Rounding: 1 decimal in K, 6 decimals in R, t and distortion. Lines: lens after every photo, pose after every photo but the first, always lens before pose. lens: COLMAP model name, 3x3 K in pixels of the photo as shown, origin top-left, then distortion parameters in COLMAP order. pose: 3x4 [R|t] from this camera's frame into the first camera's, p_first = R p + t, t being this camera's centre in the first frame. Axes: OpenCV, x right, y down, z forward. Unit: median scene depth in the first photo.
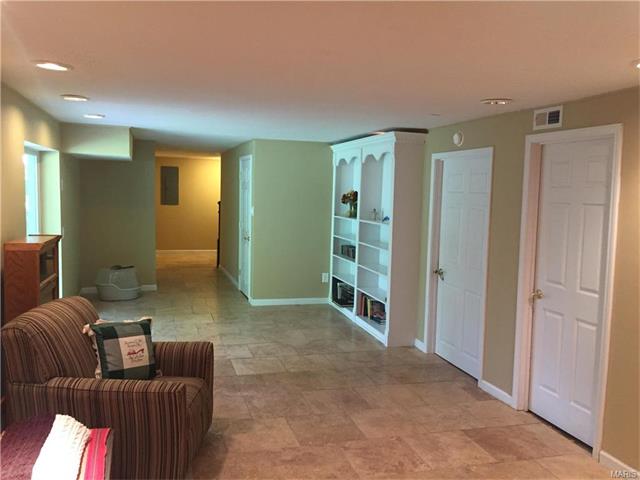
lens RADIAL K [[557.8, 0, 320.0], [0, 557.8, 240.0], [0, 0, 1]] dist [0.083231, -0.108902]
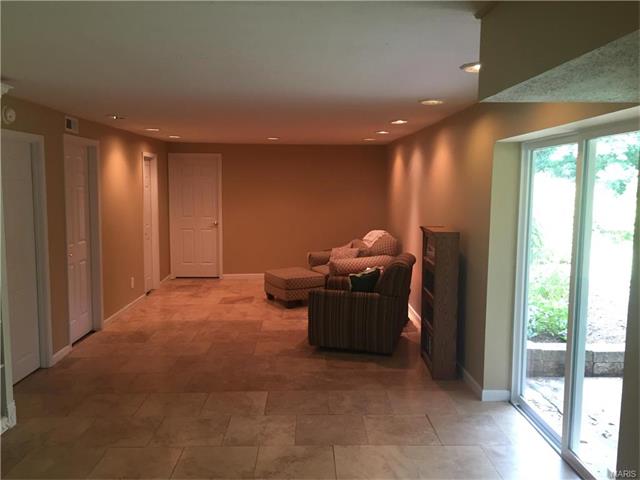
lens RADIAL K [[557.8, 0, 320.0], [0, 557.8, 240.0], [0, 0, 1]] dist [0.083231, -0.108902]
pose [[-0.965054, -0.059051, 0.255310, -0.393719], [-0.008710, 0.980970, 0.193965, -0.153866], [-0.261905, 0.184963, -0.947204, 1.583714]]
